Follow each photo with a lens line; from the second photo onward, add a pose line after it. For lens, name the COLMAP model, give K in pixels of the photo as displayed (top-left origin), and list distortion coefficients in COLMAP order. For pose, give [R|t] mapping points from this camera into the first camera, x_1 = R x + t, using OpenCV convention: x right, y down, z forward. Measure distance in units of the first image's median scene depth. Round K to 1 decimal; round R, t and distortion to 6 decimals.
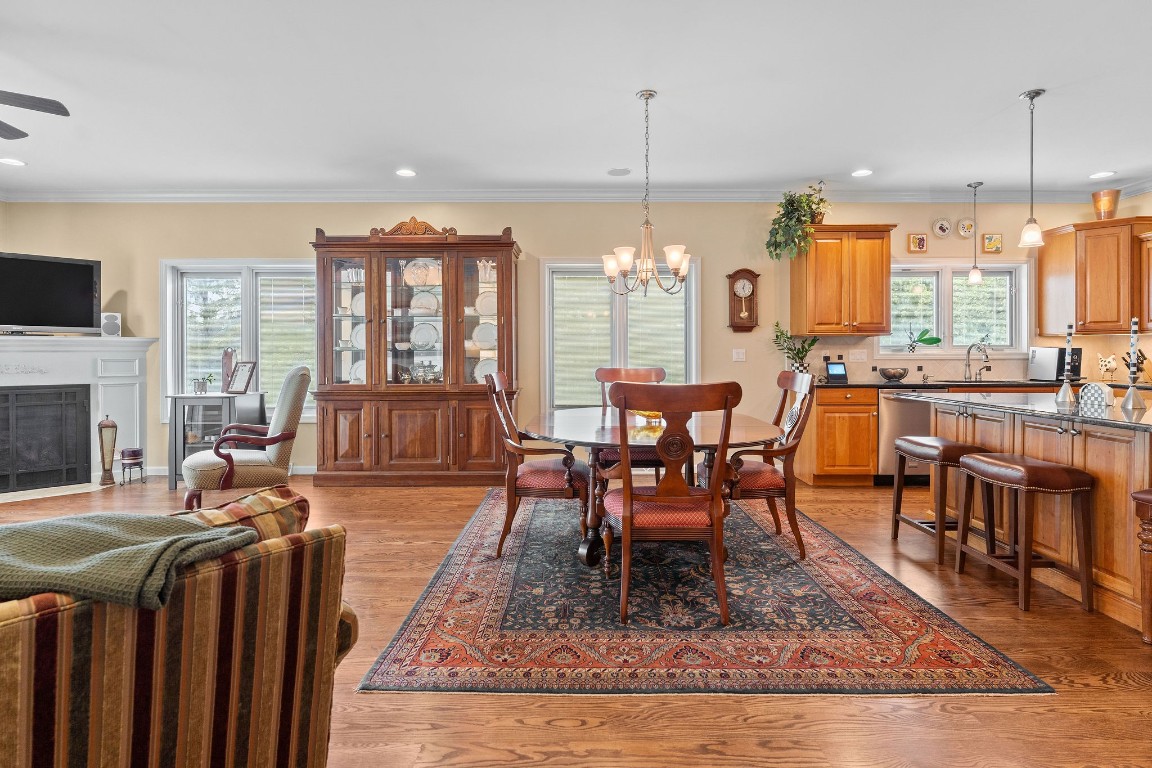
lens RADIAL K [[597.3, 0, 564.6], [0, 597.3, 357.7], [0, 0, 1]] dist [0.001227, 0.000642]
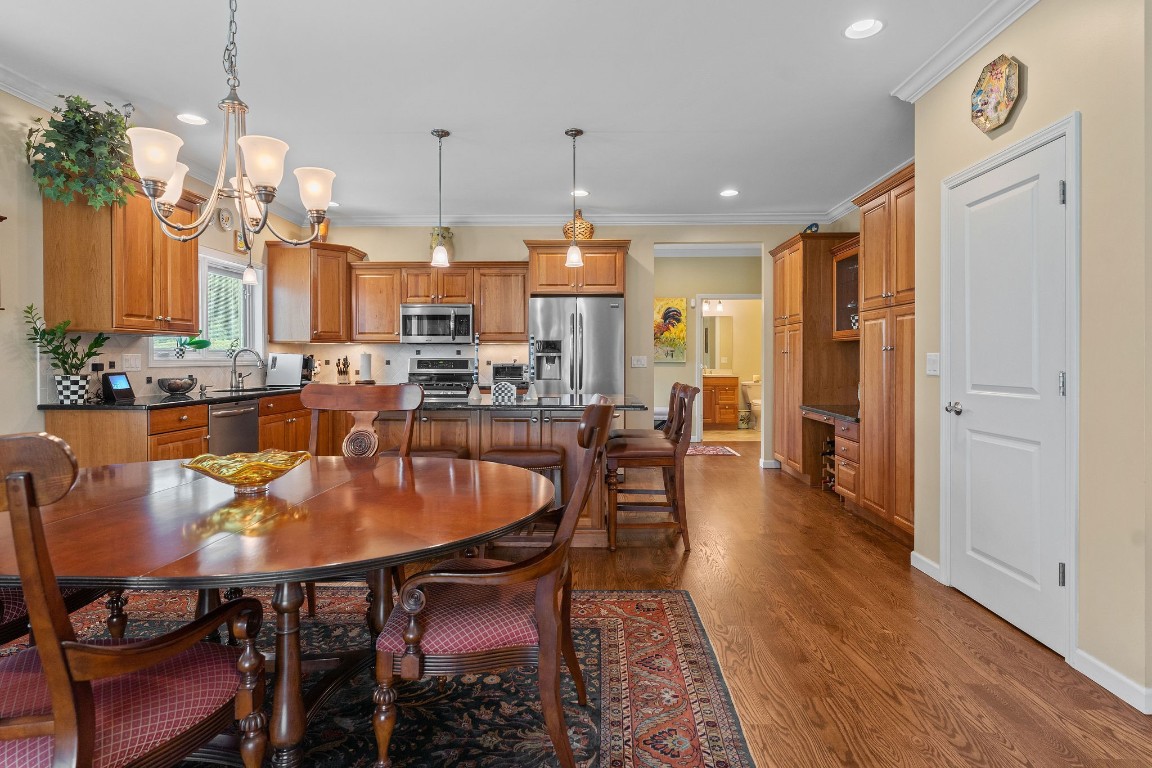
lens RADIAL K [[597.3, 0, 599.9], [0, 597.3, 375.2], [0, 0, 1]] dist [0.001227, 0.000642]
pose [[0.003643, -0.024325, 0.999697, -0.353111], [0.005958, 0.999687, 0.024303, -0.003005], [-0.999976, 0.005868, 0.003787, 0.681058]]
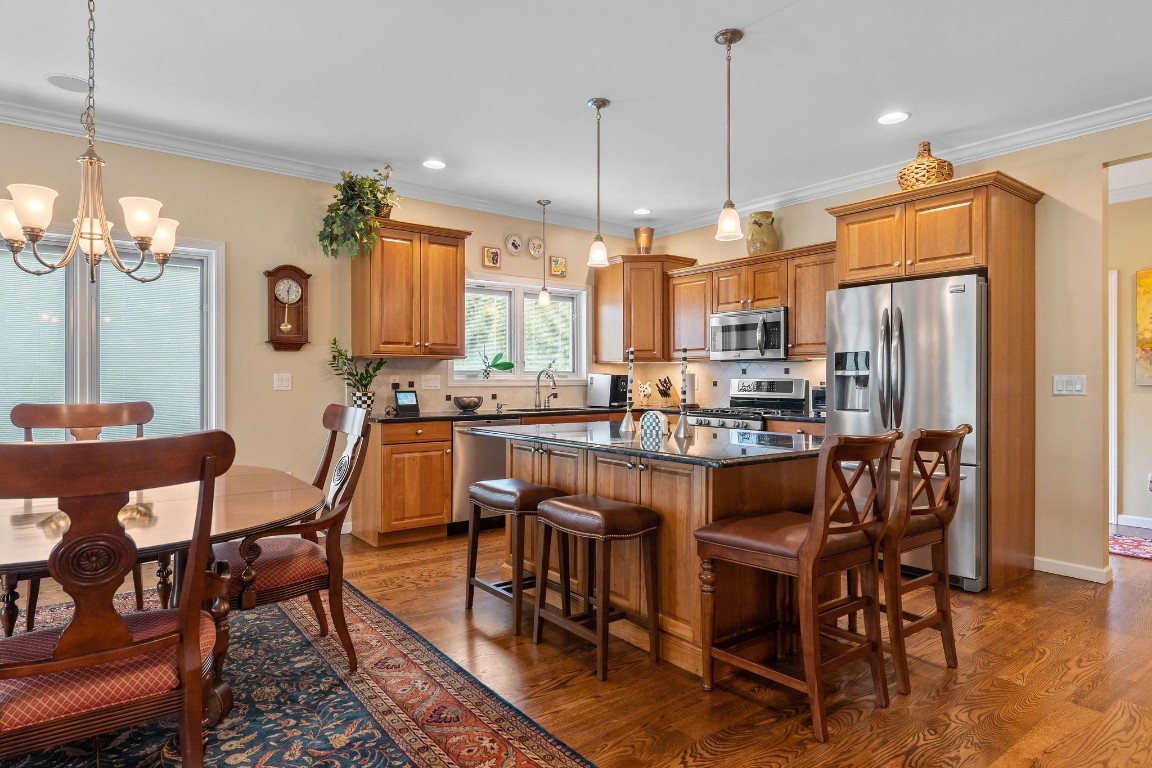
lens RADIAL K [[669.6, 0, 573.9], [0, 669.6, 381.7], [0, 0, 1]] dist [0.002617, -0.000048]
pose [[0.790691, 0.000104, 0.612215, 0.109352], [0.001398, 0.999997, -0.001976, -0.003245], [-0.612214, 0.002418, 0.790689, 0.195437]]
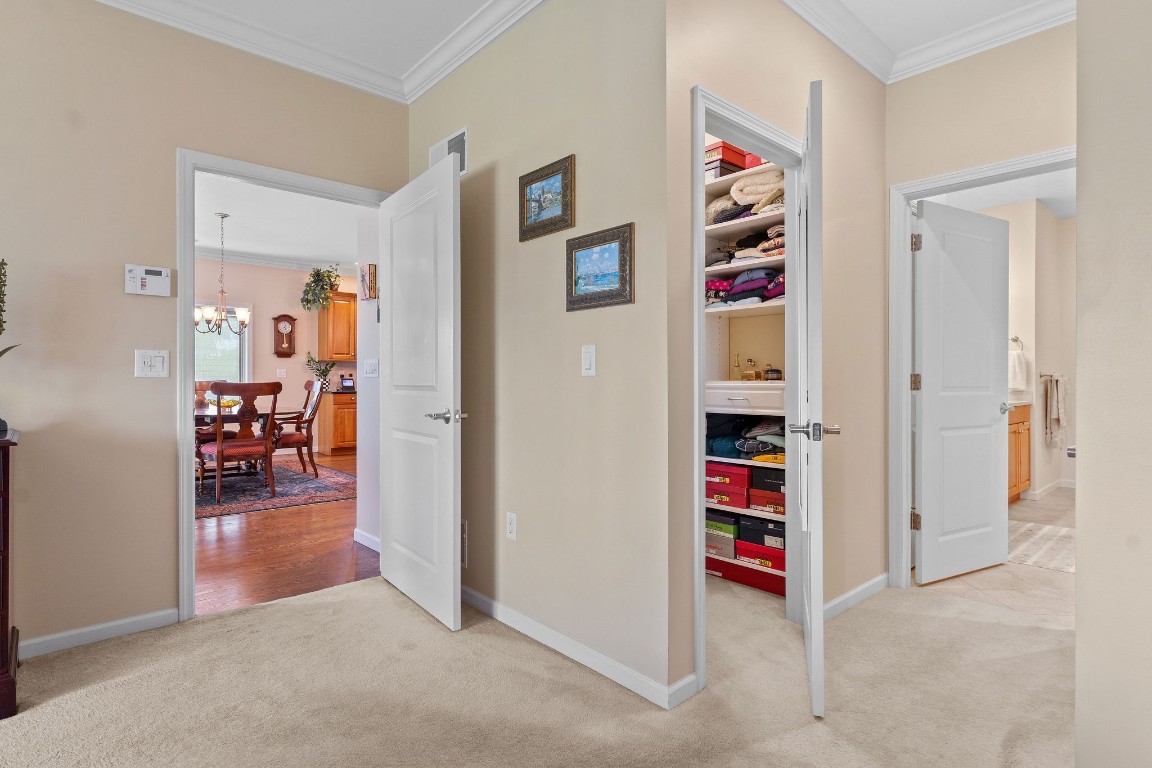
lens RADIAL K [[597.3, 0, 580.5], [0, 597.3, 379.6], [0, 0, 1]] dist [0.001227, 0.000642]
pose [[0.733981, 0.002547, 0.679166, -0.254123], [0.001032, 0.999988, -0.004866, 0.029706], [-0.679170, 0.004272, 0.733969, -0.883483]]
